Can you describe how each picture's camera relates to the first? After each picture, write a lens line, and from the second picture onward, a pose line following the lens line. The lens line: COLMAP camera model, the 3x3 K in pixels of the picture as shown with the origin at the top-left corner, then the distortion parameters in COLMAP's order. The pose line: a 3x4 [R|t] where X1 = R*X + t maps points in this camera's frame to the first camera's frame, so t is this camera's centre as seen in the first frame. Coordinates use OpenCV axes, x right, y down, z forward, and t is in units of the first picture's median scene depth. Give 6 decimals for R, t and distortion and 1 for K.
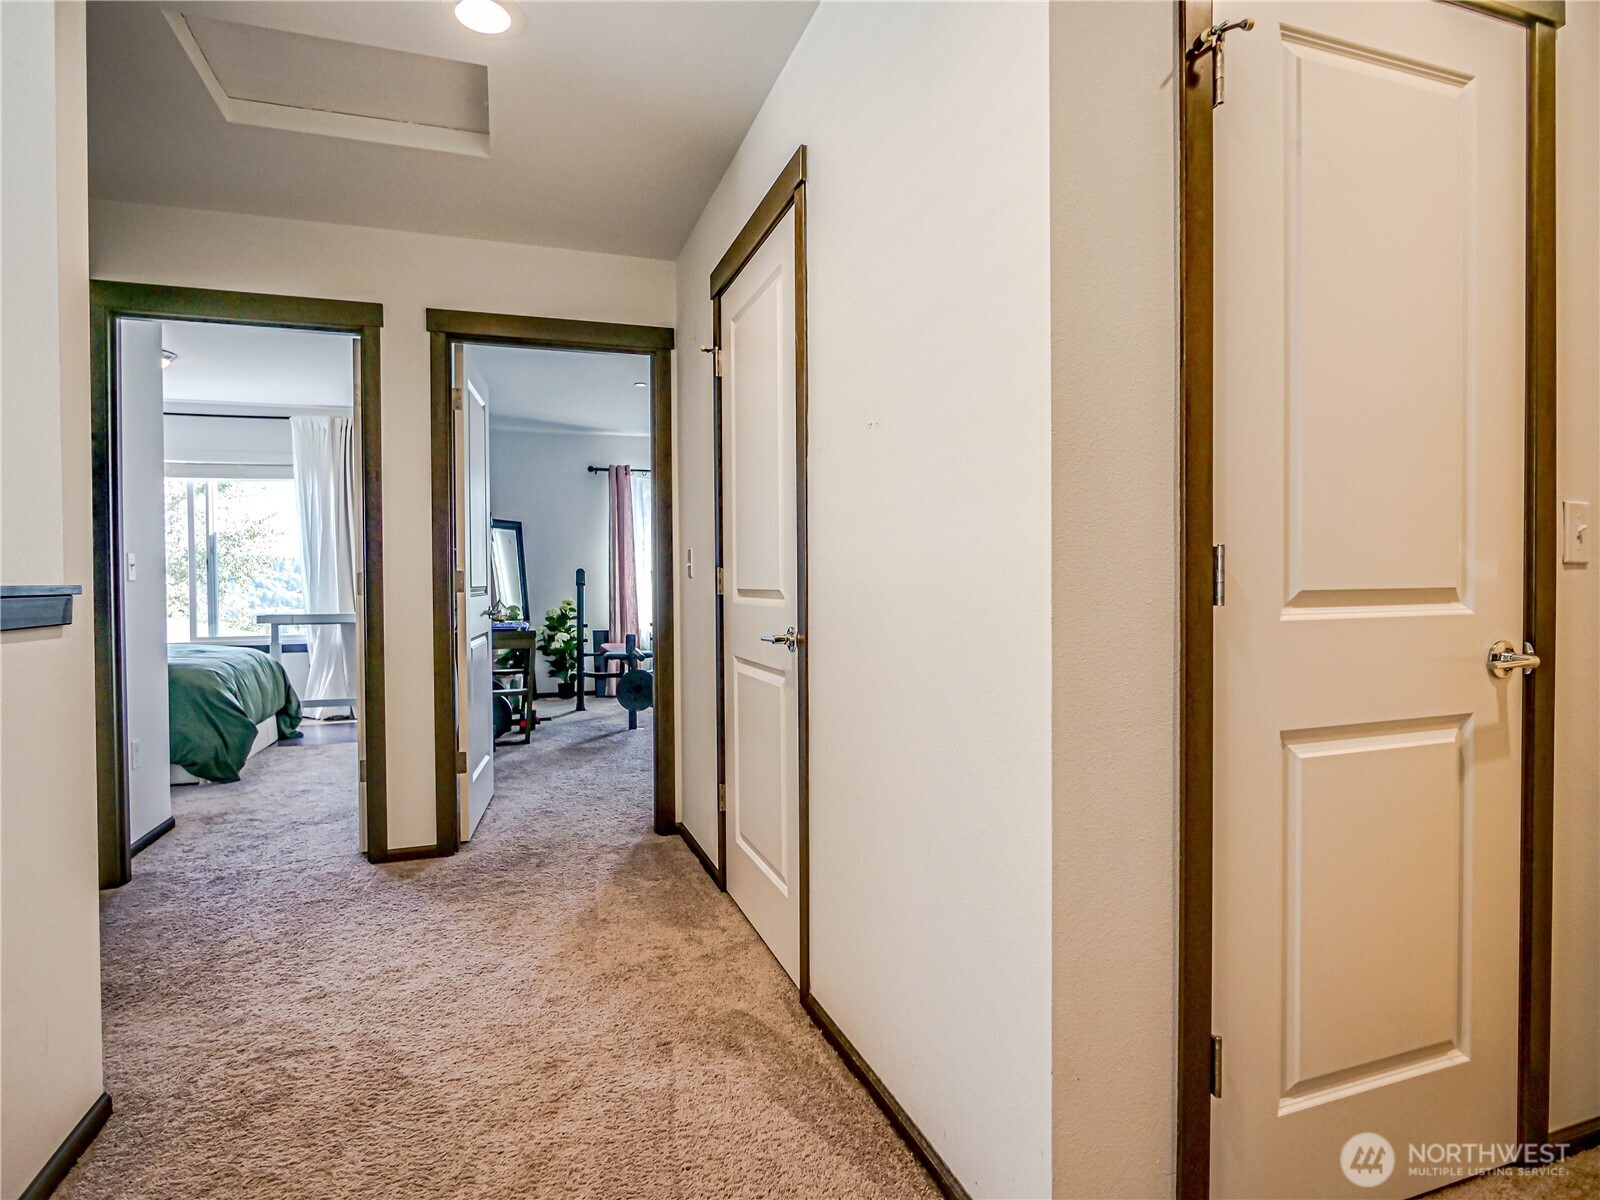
lens RADIAL K [[875.9, 0, 803.9], [0, 875.9, 598.7], [0, 0, 1]] dist [-0.005189, 0.000806]
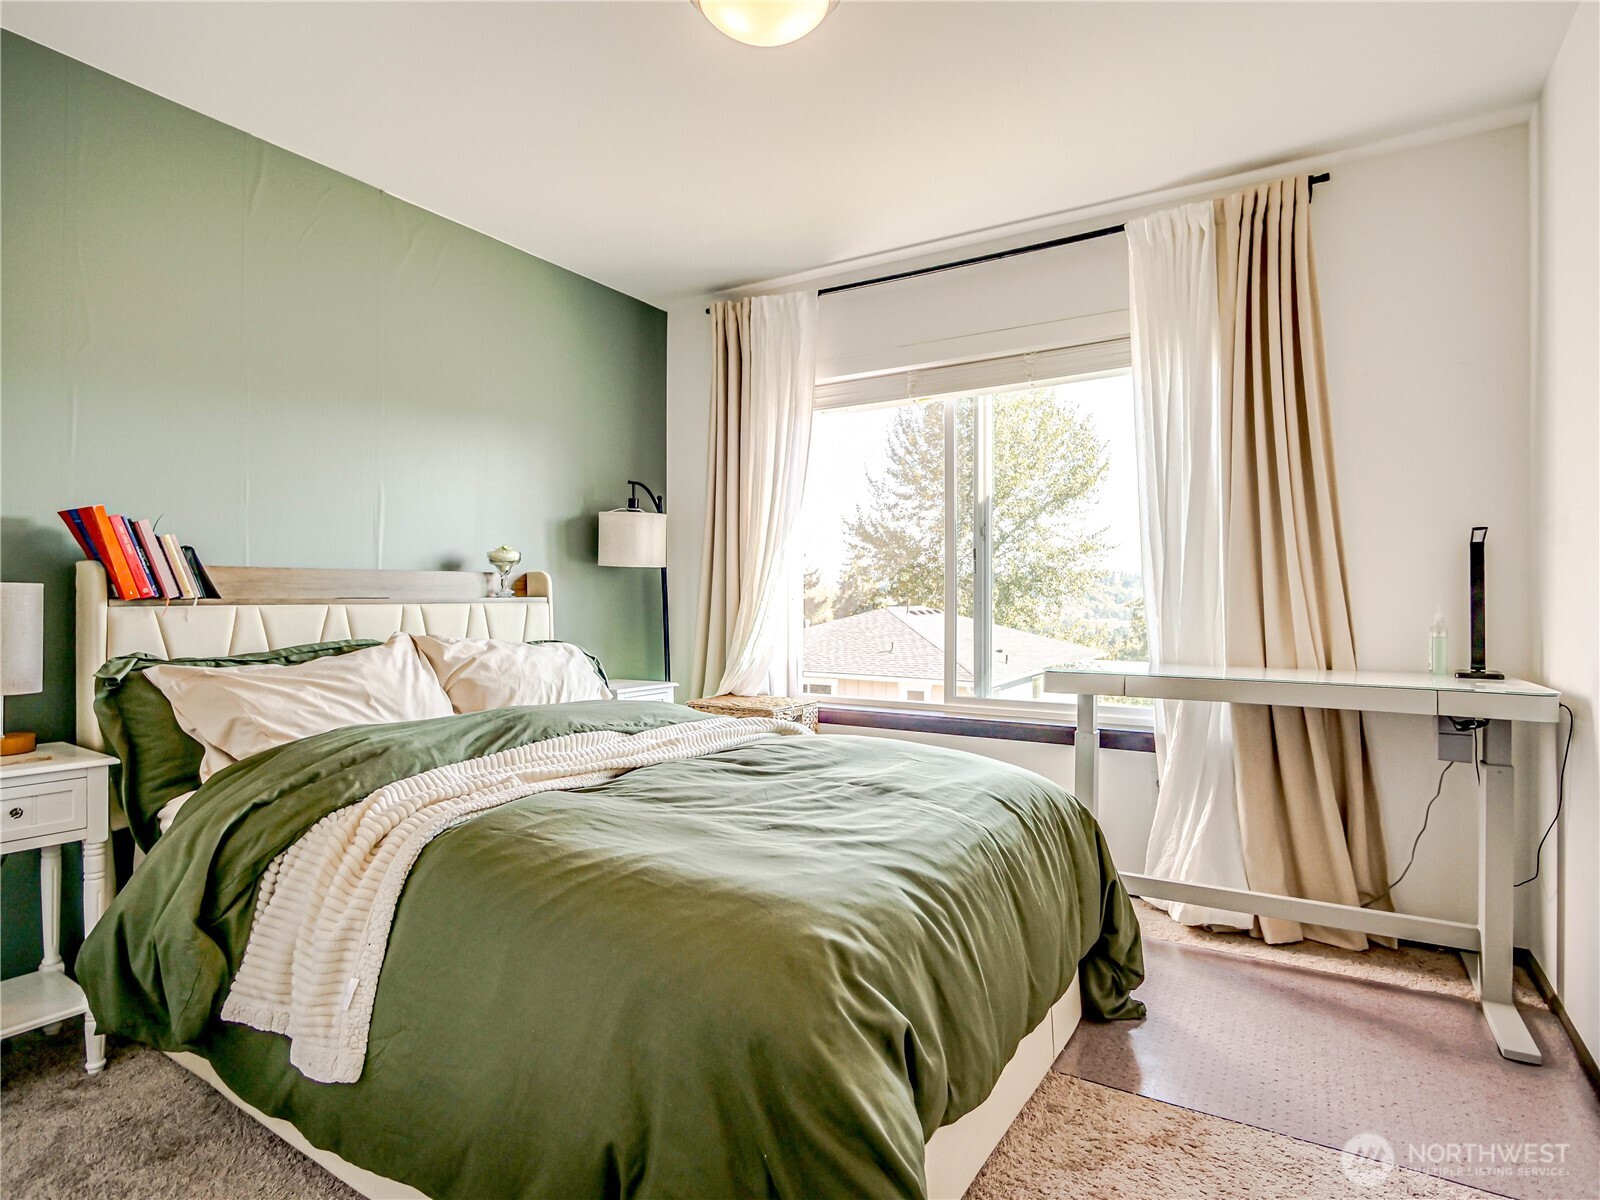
lens RADIAL K [[875.9, 0, 802.6], [0, 875.9, 594.9], [0, 0, 1]] dist [-0.005189, 0.000806]
pose [[0.638851, 0.005651, -0.769310, -0.347141], [-0.021525, 0.999713, -0.010532, -0.010113], [0.769029, 0.023288, 0.638789, 0.589434]]
